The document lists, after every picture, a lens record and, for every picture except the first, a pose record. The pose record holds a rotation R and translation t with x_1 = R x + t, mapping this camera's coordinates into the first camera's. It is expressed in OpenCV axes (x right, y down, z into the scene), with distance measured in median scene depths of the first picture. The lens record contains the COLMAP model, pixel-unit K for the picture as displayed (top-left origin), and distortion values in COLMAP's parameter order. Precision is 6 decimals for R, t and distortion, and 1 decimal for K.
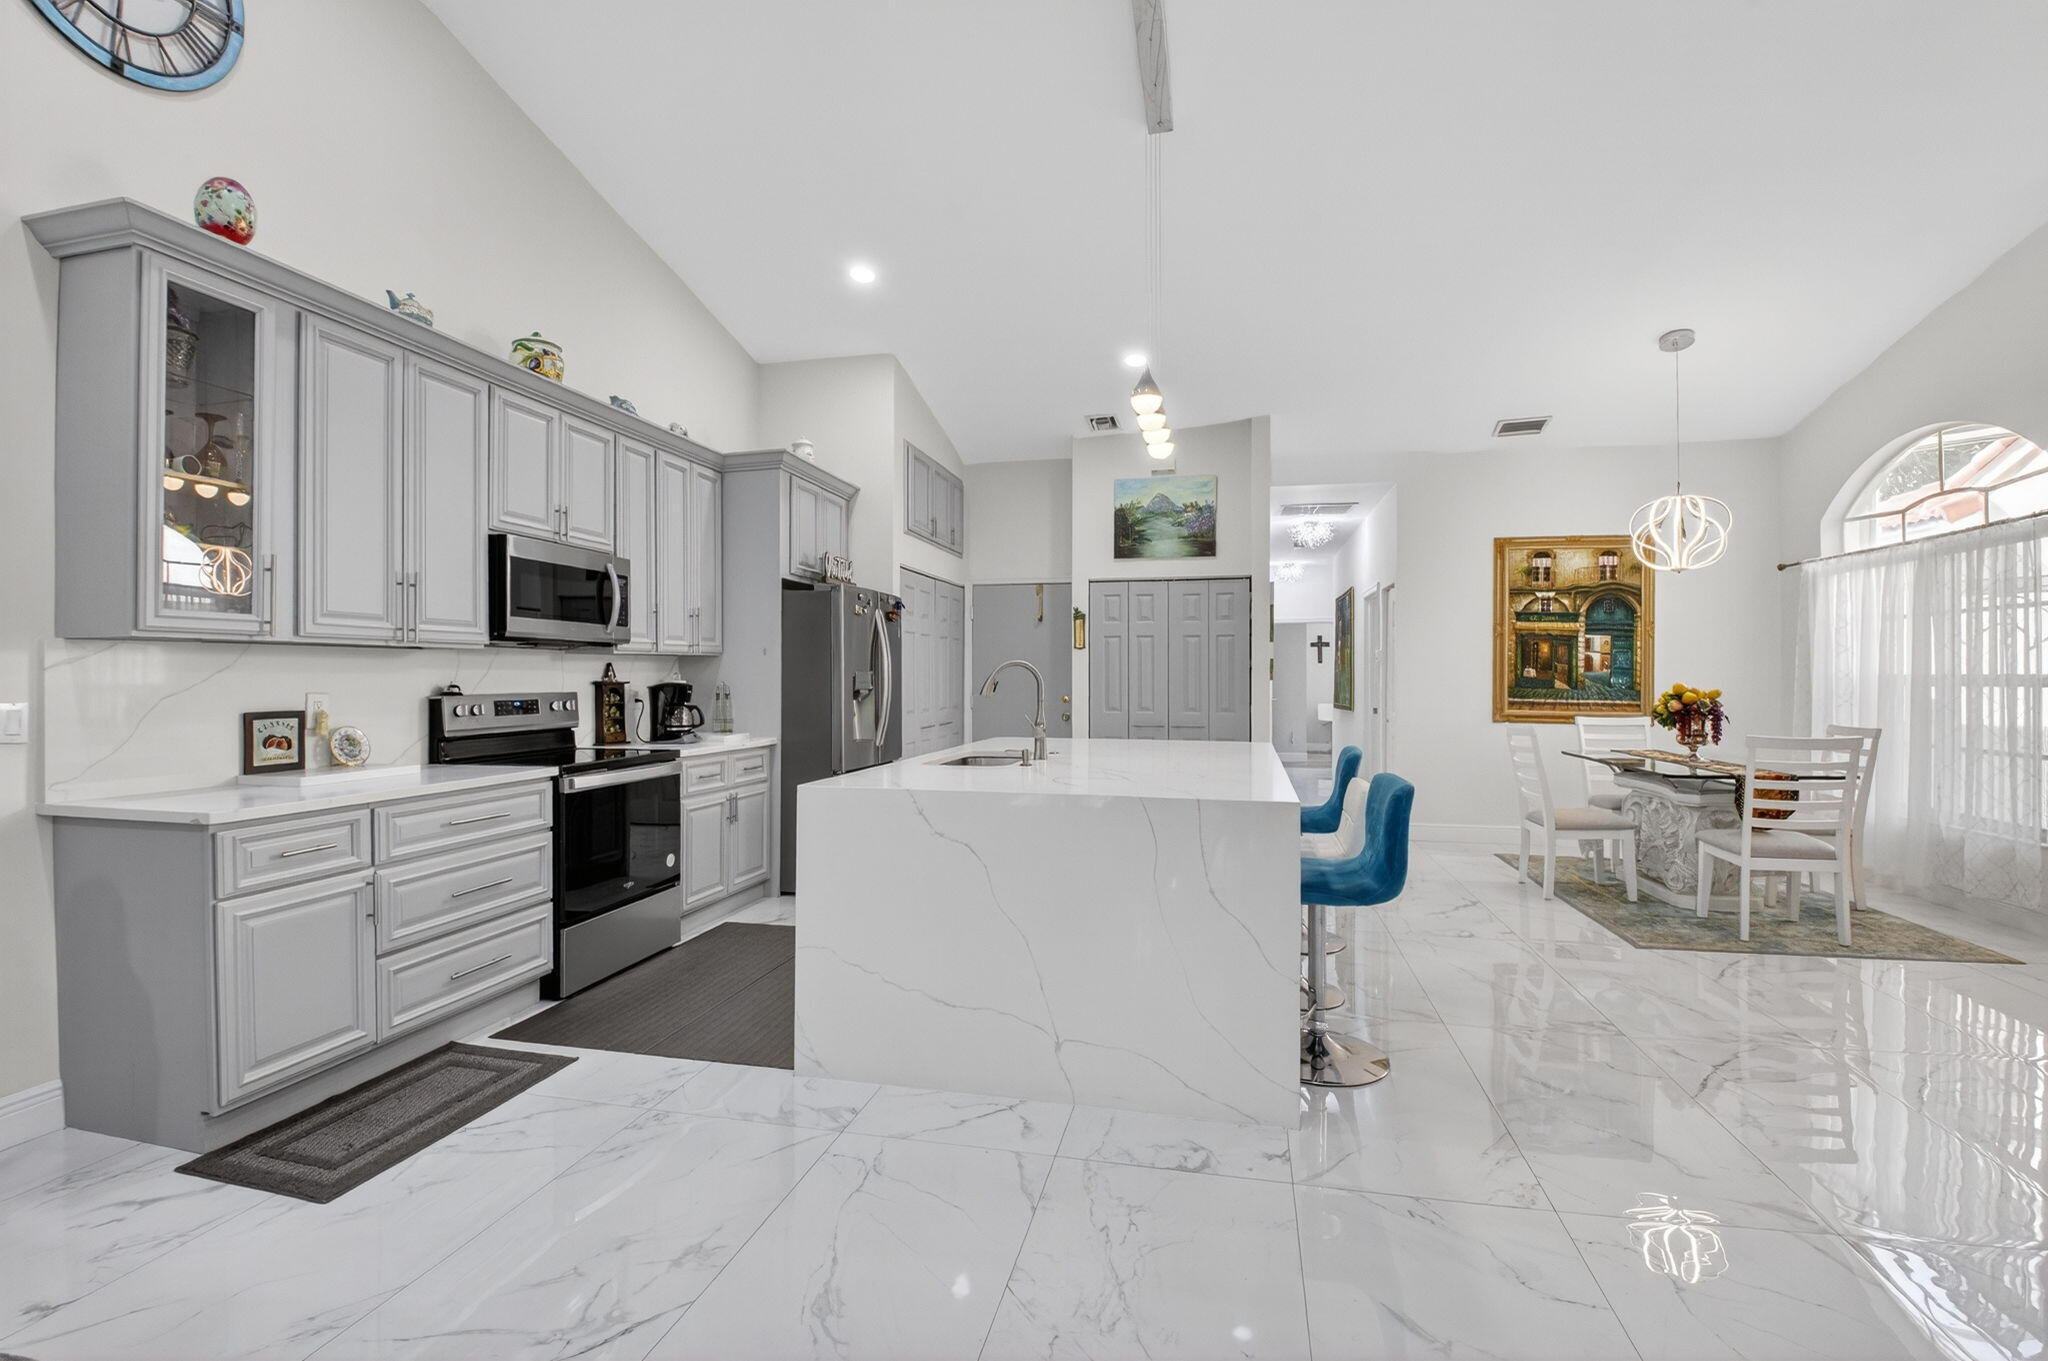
lens RADIAL K [[897.4, 0, 1032.3], [0, 897.4, 679.0], [0, 0, 1]] dist [0.014070, -0.023932]
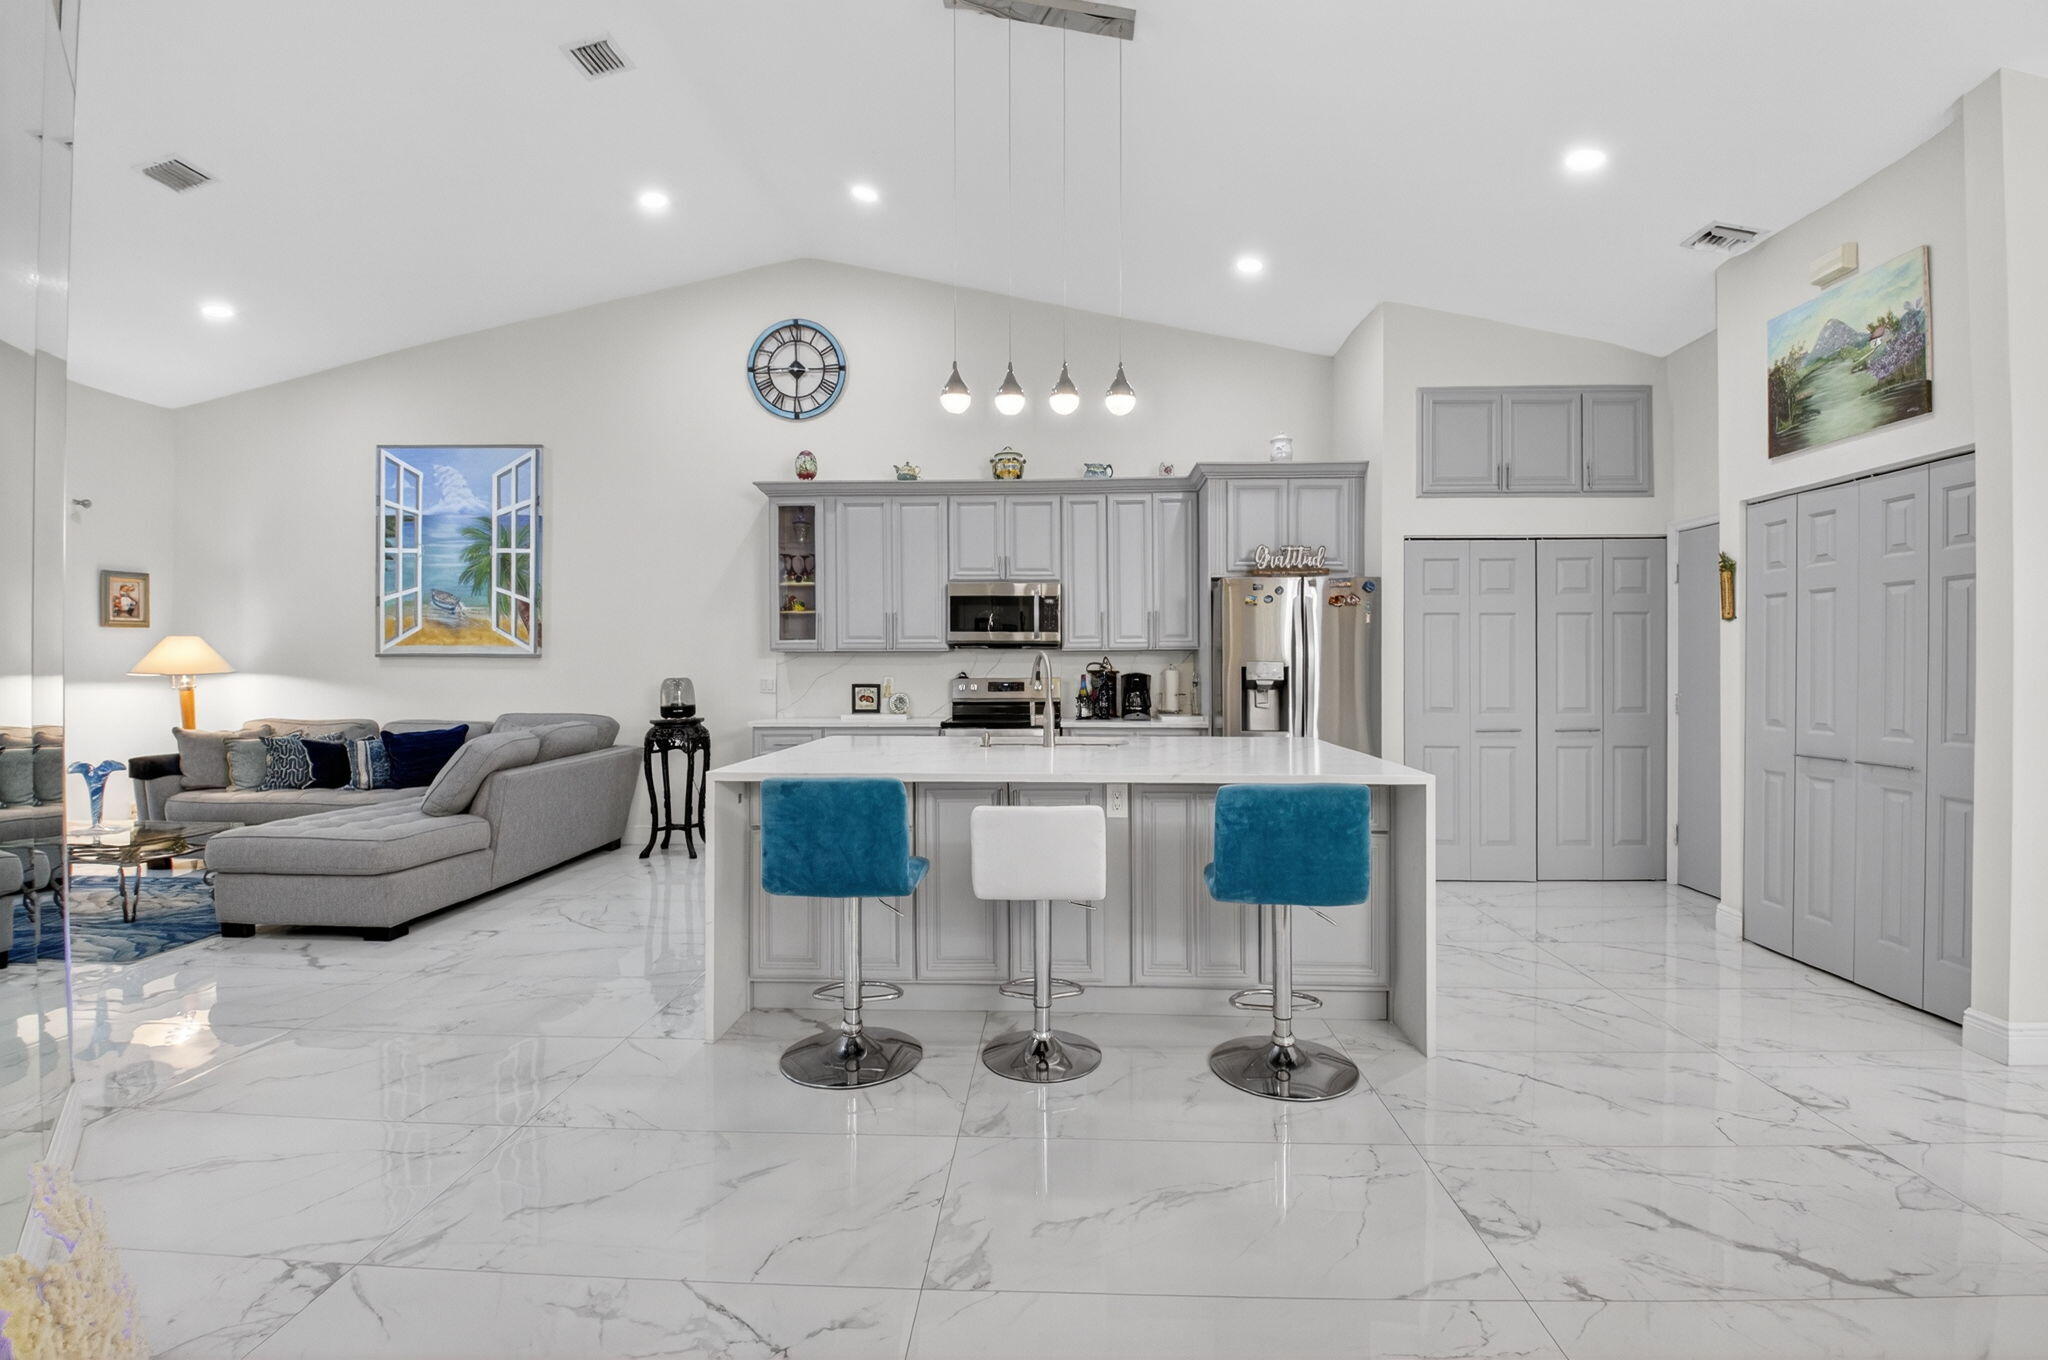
lens RADIAL K [[898.3, 0, 1037.0], [0, 898.3, 671.0], [0, 0, 1]] dist [0.024585, -0.032562]
pose [[0.181968, 0.003553, -0.983298, 0.756102], [-0.001094, 0.999994, 0.003411, -0.001182], [0.983304, 0.000455, 0.181971, 0.584325]]
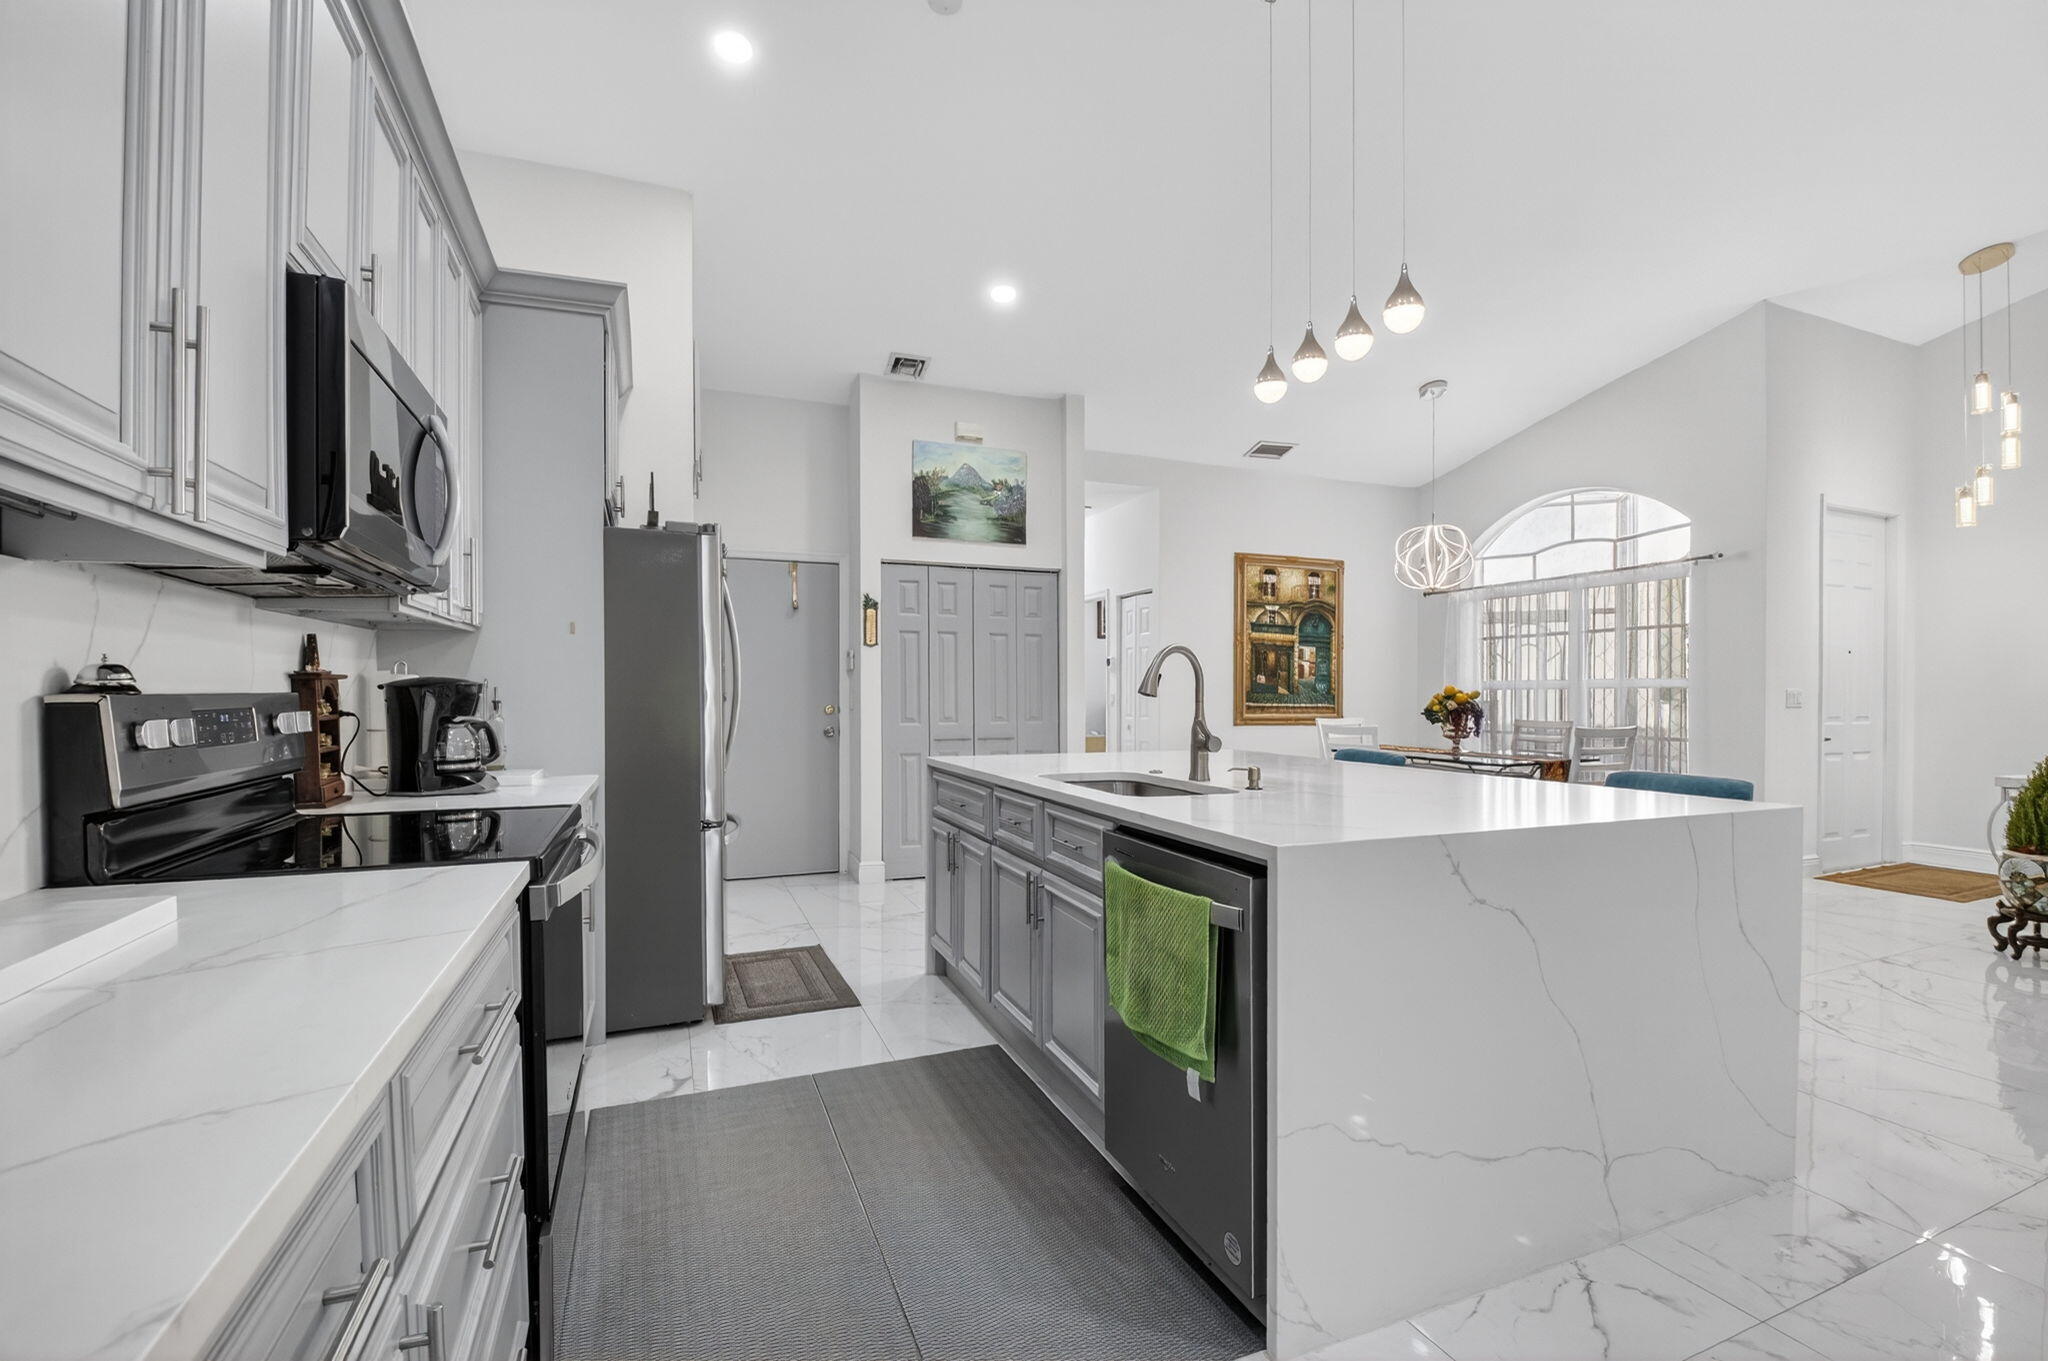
lens RADIAL K [[899.8, 0, 1039.1], [0, 899.8, 701.1], [0, 0, 1]] dist [-0.027714, -0.000611]
pose [[0.816133, -0.007298, 0.577818, -0.384594], [0.003676, 0.999966, 0.007439, 0.013496], [-0.577852, -0.003947, 0.816132, 0.354069]]
